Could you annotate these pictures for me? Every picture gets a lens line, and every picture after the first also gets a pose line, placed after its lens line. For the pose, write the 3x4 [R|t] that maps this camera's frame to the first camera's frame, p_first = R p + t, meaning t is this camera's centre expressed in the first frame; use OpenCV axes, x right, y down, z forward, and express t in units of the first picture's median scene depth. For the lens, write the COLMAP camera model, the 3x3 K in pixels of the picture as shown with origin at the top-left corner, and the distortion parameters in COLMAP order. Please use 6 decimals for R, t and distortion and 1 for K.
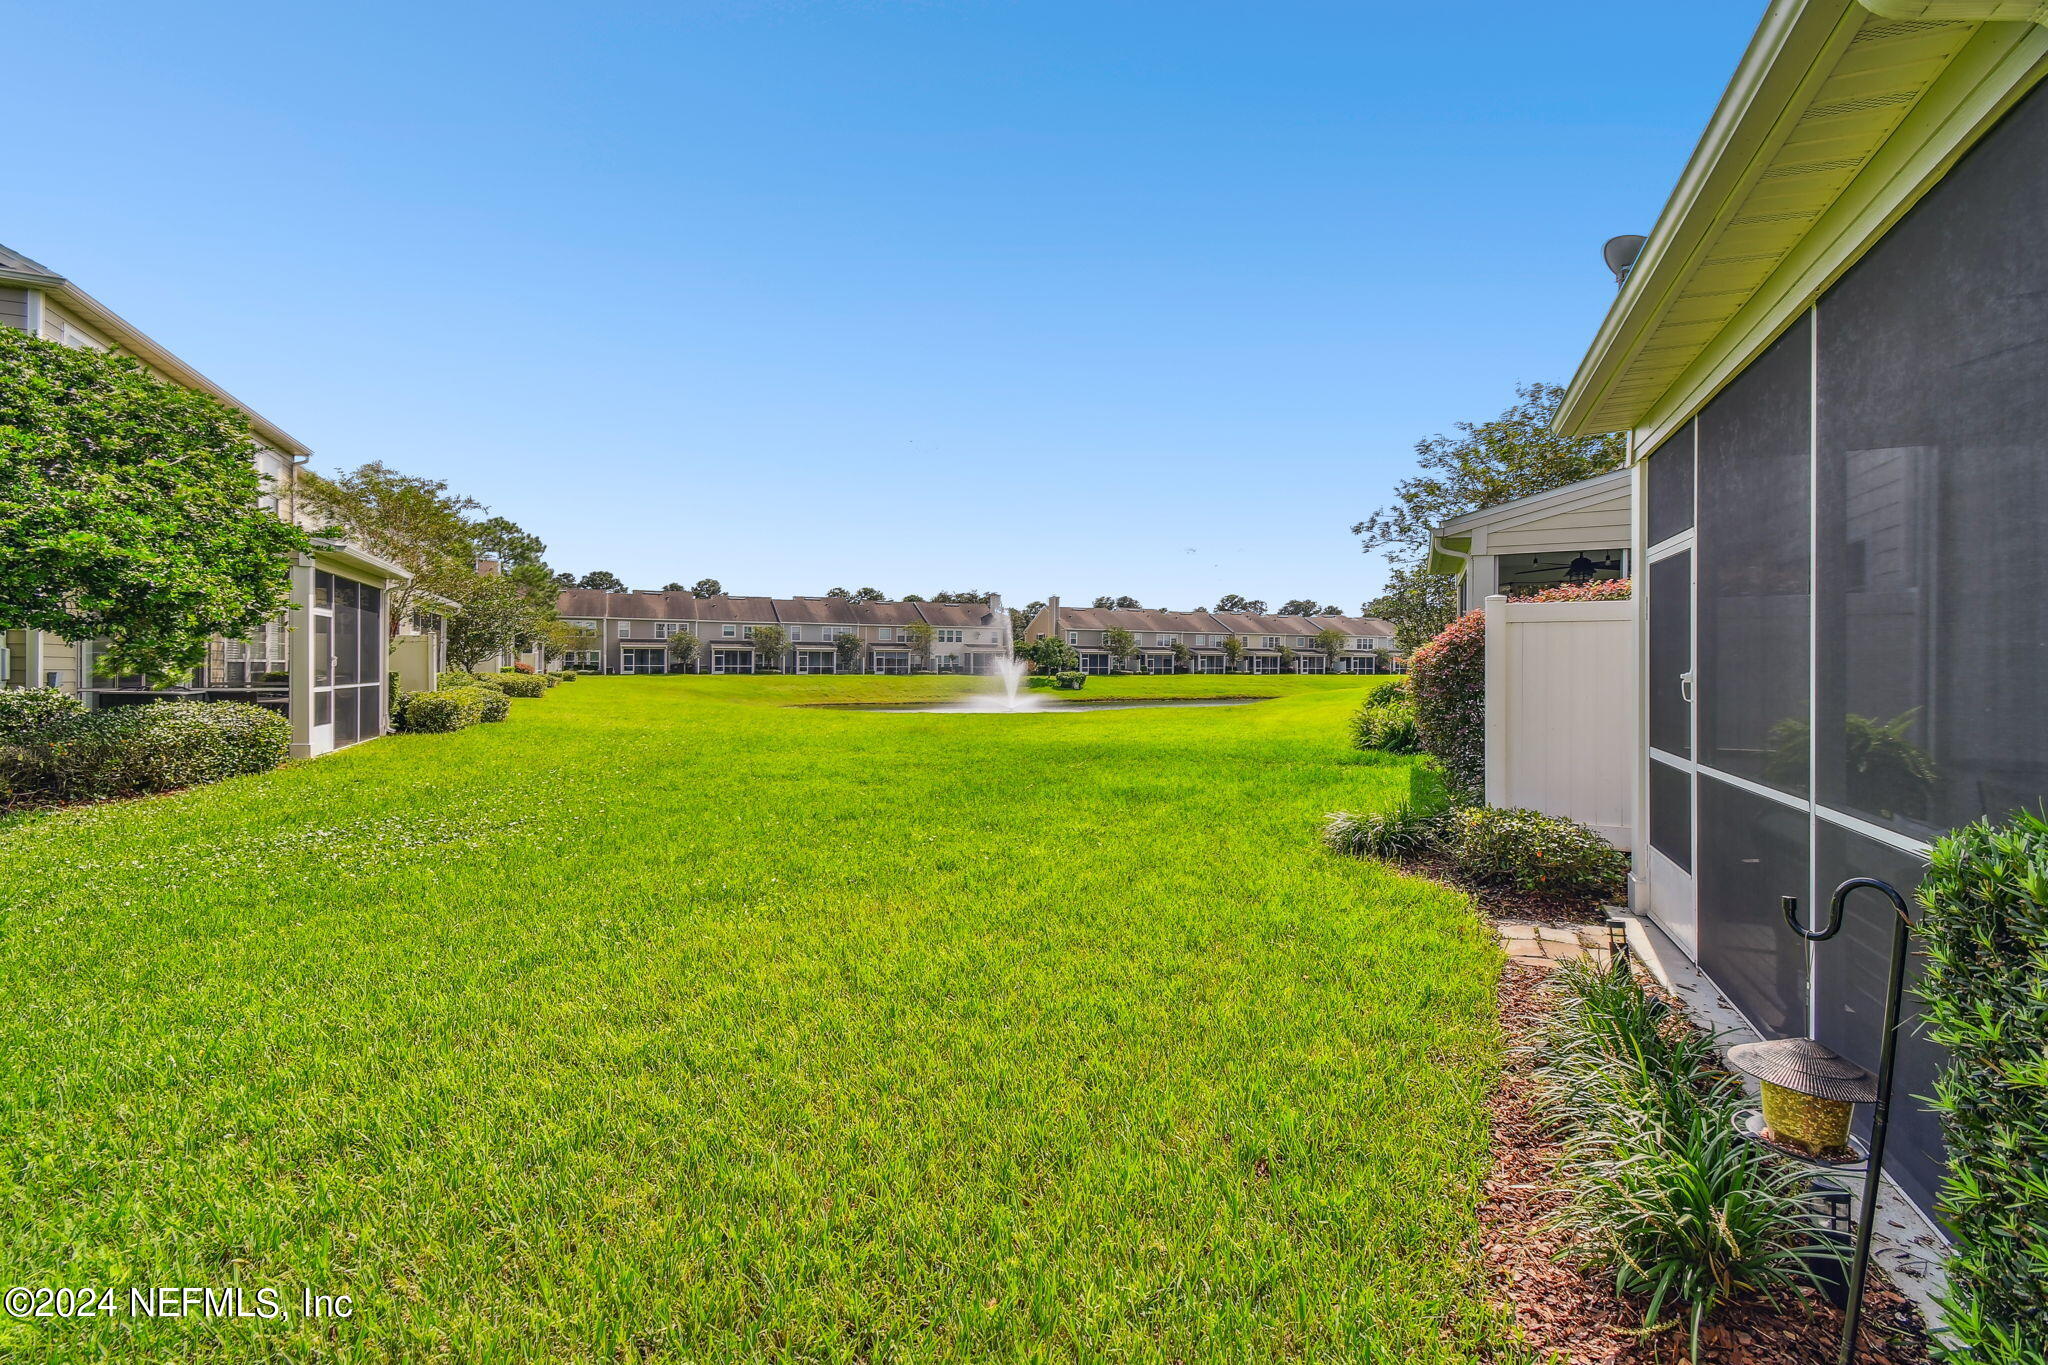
lens RADIAL K [[913.2, 0, 1021.3], [0, 913.2, 672.8], [0, 0, 1]] dist [0.034086, -0.013054]
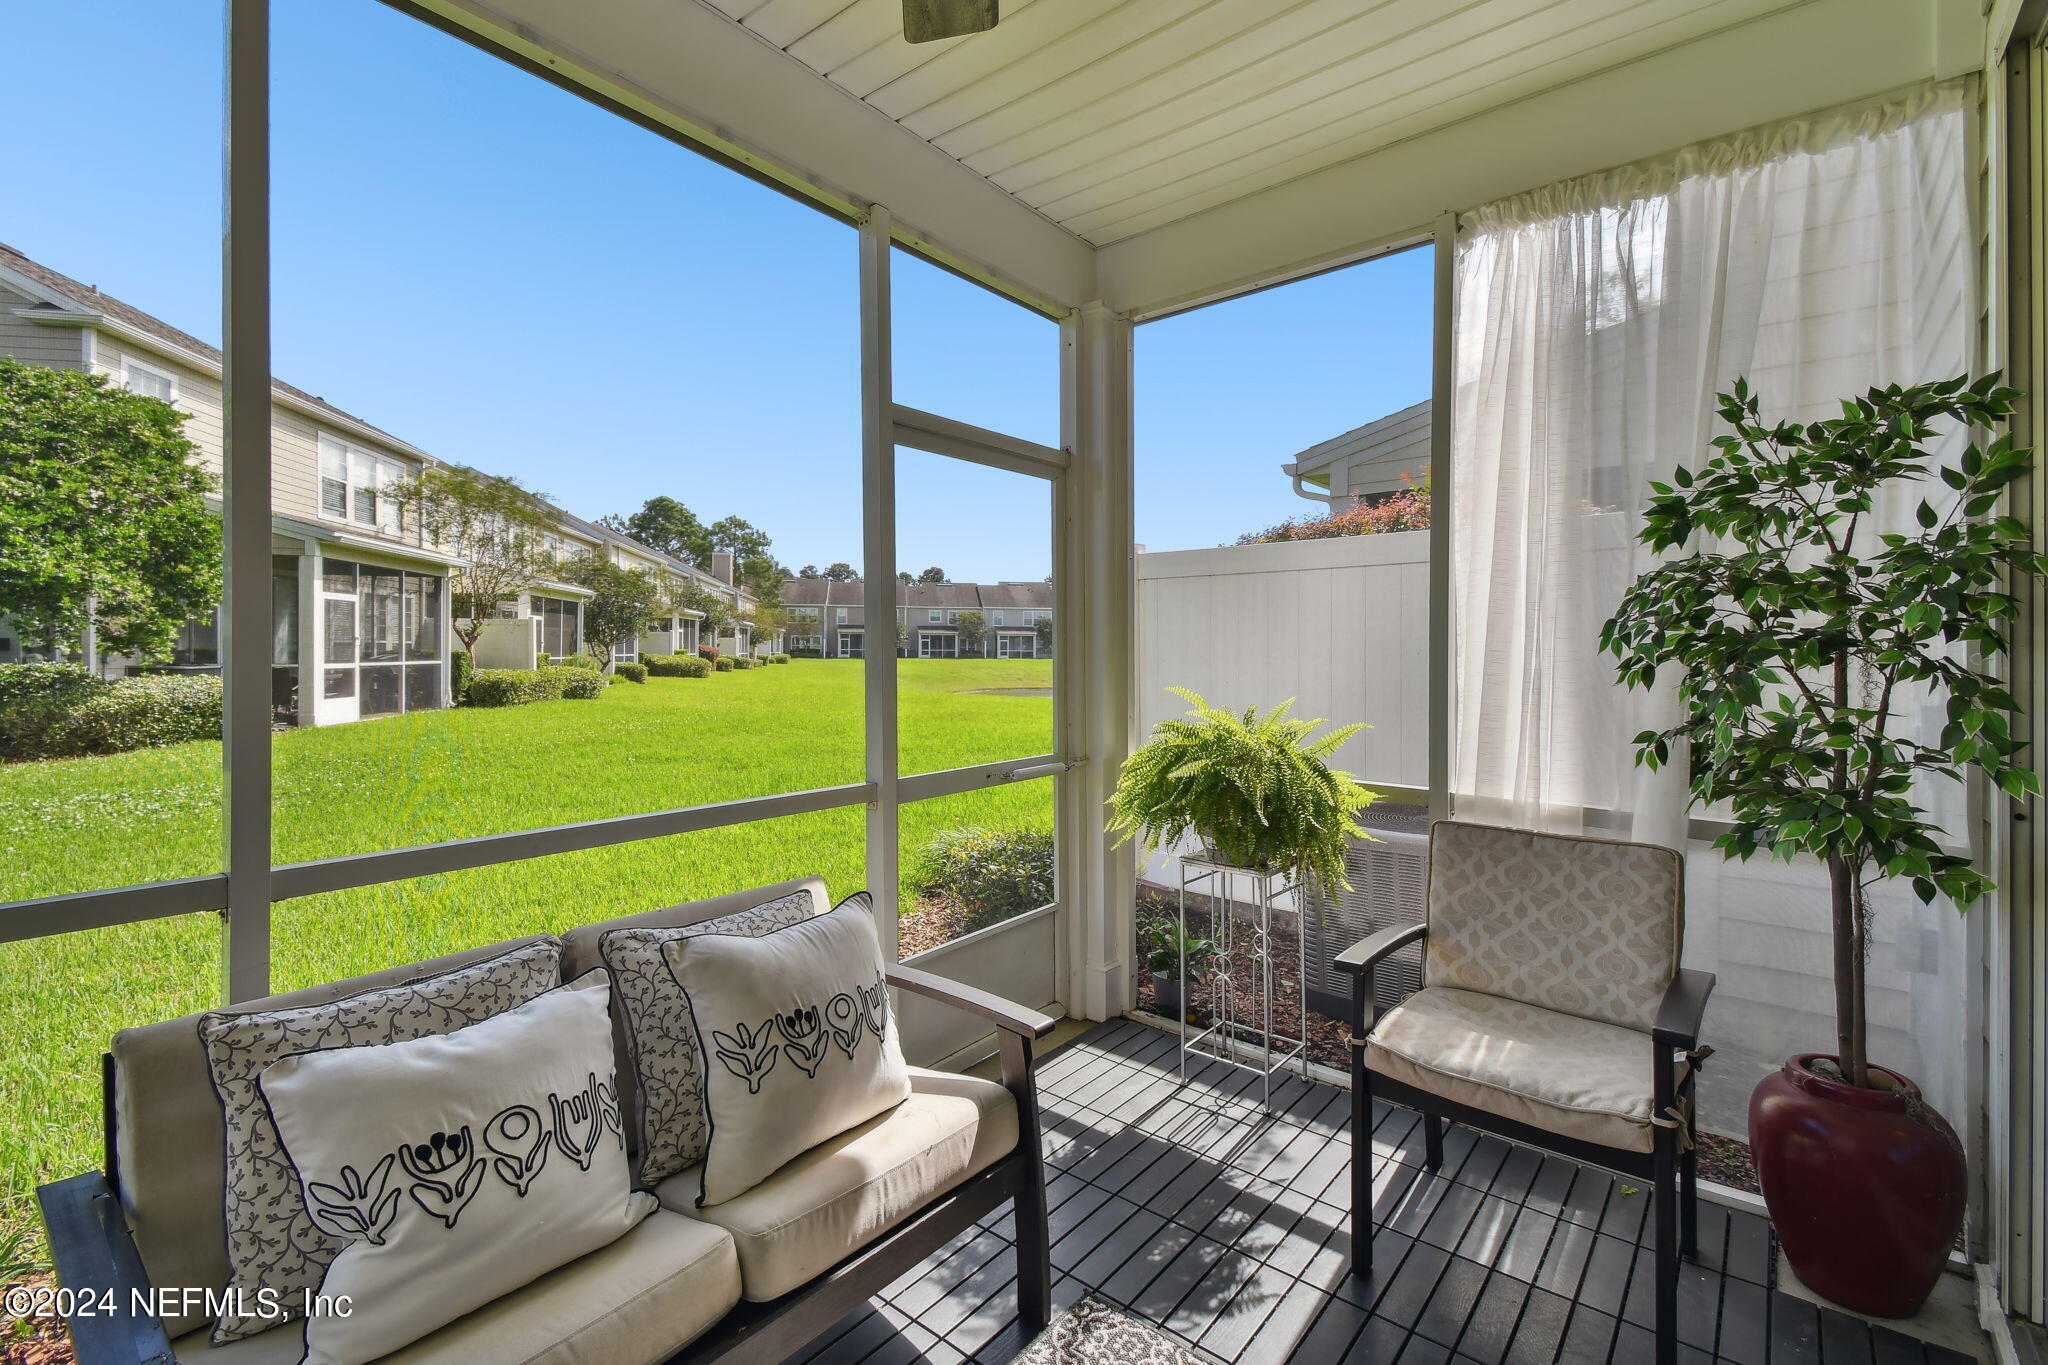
lens RADIAL K [[913.2, 0, 1025.5], [0, 913.2, 653.1], [0, 0, 1]] dist [0.034086, -0.013054]
pose [[0.962051, 0.001264, -0.272868, 0.087622], [-0.002755, 0.999983, -0.005081, 0.001600], [0.272857, 0.005640, 0.962038, 0.038926]]
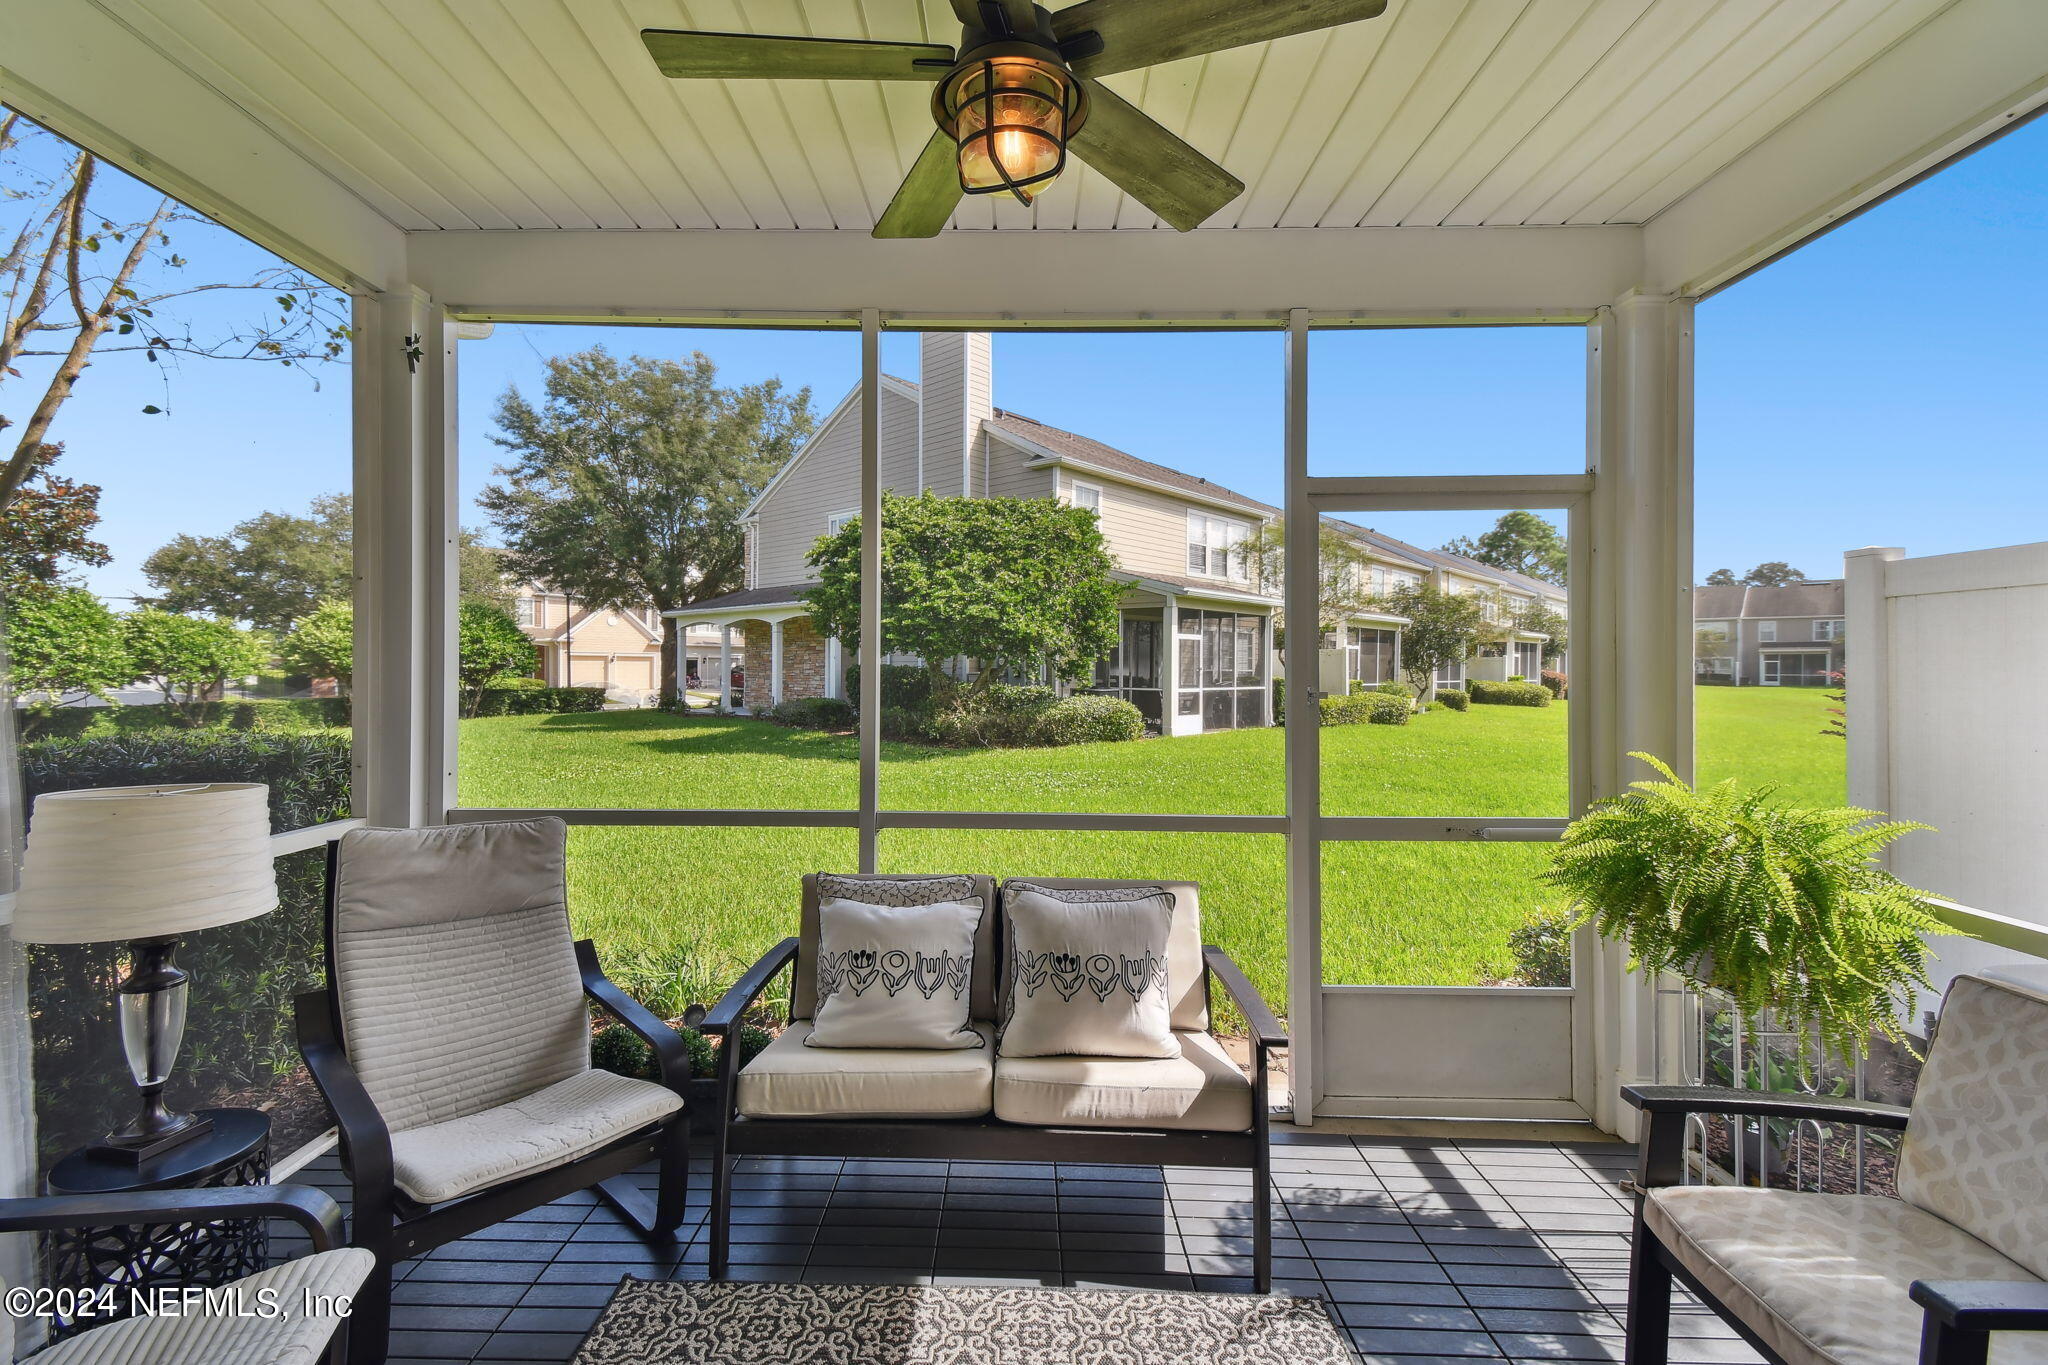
lens RADIAL K [[913.2, 0, 986.6], [0, 913.2, 662.2], [0, 0, 1]] dist [0.034086, -0.013054]
pose [[0.369665, -0.010703, -0.929103, 0.114212], [-0.008992, 0.999846, -0.015095, -0.000254], [0.929121, 0.013935, 0.369512, 0.046782]]
